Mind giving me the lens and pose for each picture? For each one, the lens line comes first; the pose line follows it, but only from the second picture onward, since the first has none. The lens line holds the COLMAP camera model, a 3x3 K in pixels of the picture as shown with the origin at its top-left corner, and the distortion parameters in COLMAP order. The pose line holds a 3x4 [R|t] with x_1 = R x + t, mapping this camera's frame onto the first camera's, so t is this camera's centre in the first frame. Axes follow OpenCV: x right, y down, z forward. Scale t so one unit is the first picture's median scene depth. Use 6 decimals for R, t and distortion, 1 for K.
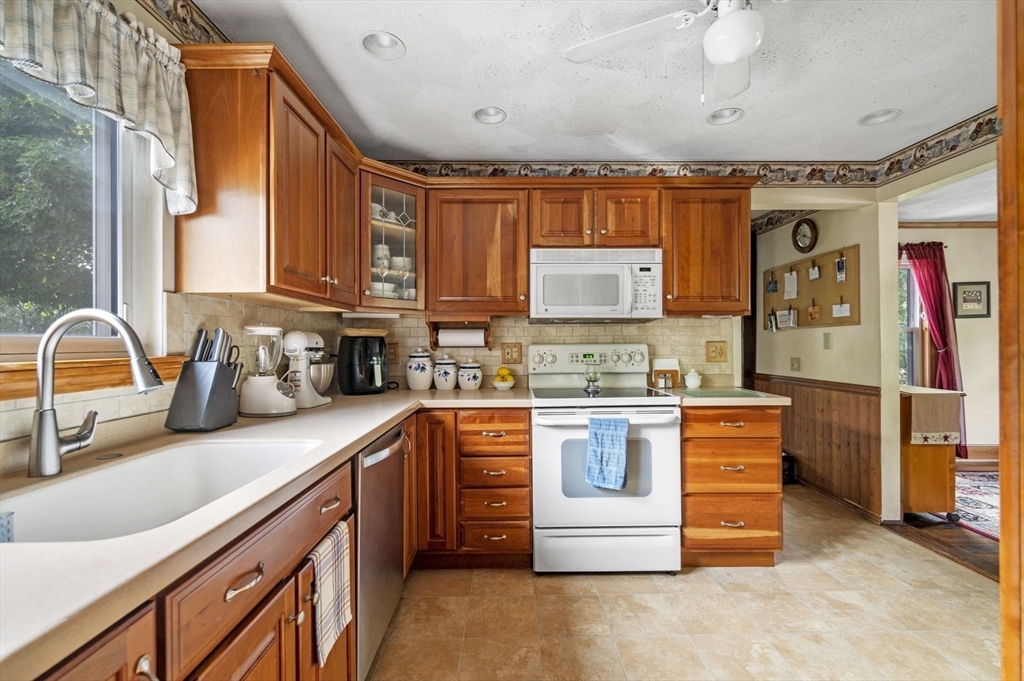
lens RADIAL K [[444.6, 0, 512.0], [0, 444.6, 340.5], [0, 0, 1]] dist [-0.000351, 0.000044]
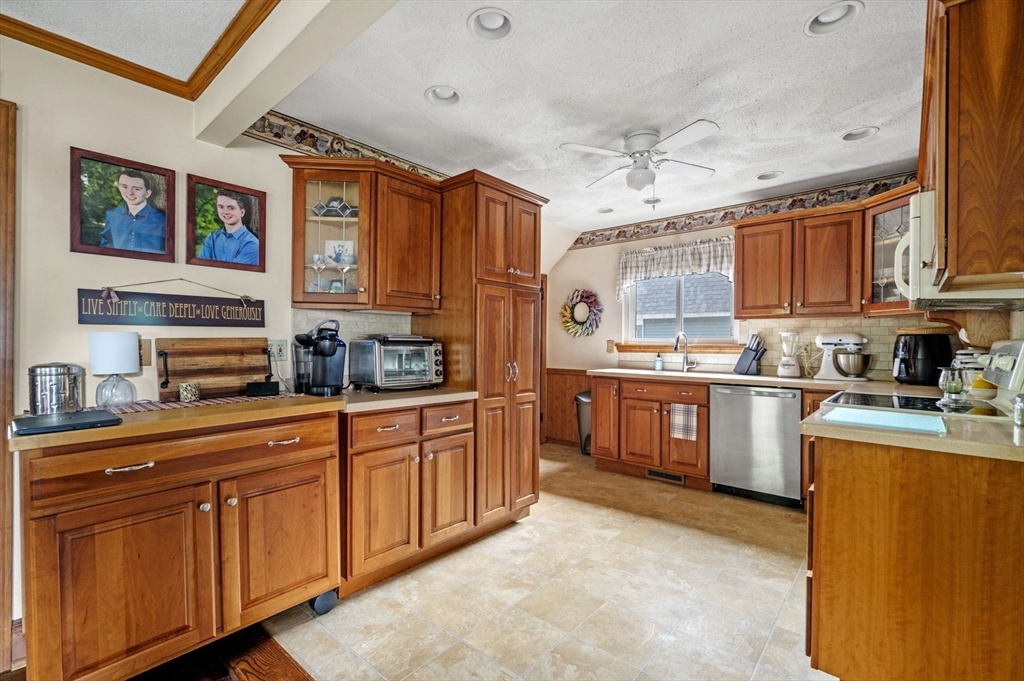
lens RADIAL K [[444.6, 0, 512.0], [0, 444.6, 340.5], [0, 0, 1]] dist [-0.000351, 0.000044]
pose [[-0.653673, -0.004152, -0.756766, 1.369123], [0.000591, 0.999982, -0.005996, 0.014696], [0.756777, -0.004367, -0.653658, 1.081216]]
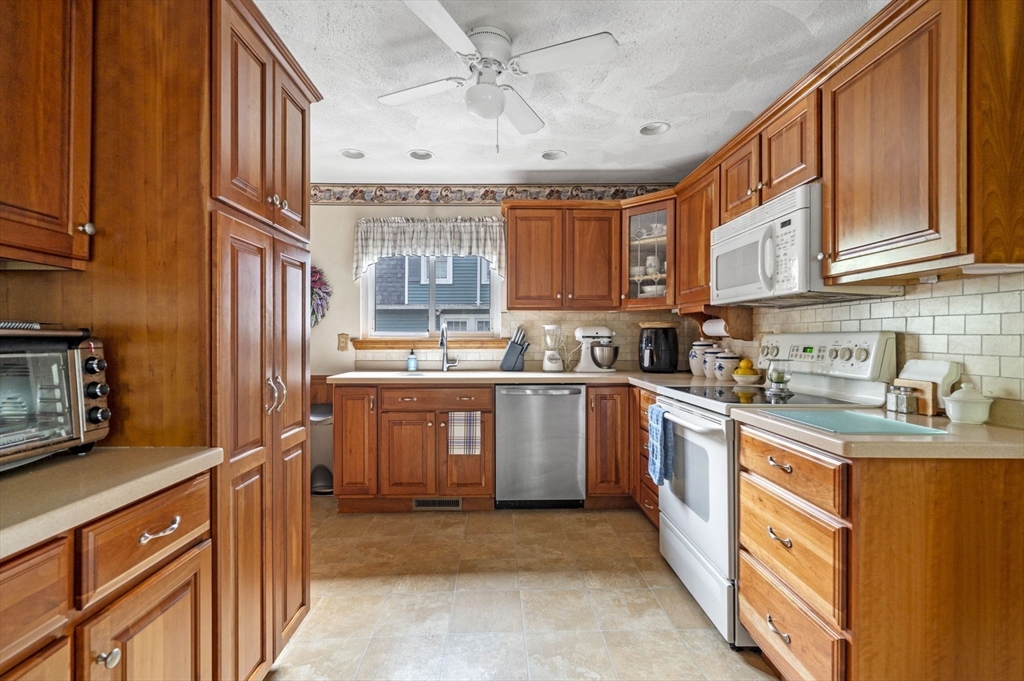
lens RADIAL K [[461.8, 0, 510.6], [0, 461.8, 334.9], [0, 0, 1]] dist [-0.000641, -0.000081]
pose [[0.018820, -0.000810, -0.999823, 1.124216], [0.006634, 0.999978, -0.000685, 0.010511], [0.999801, -0.006620, 0.018825, 0.629938]]
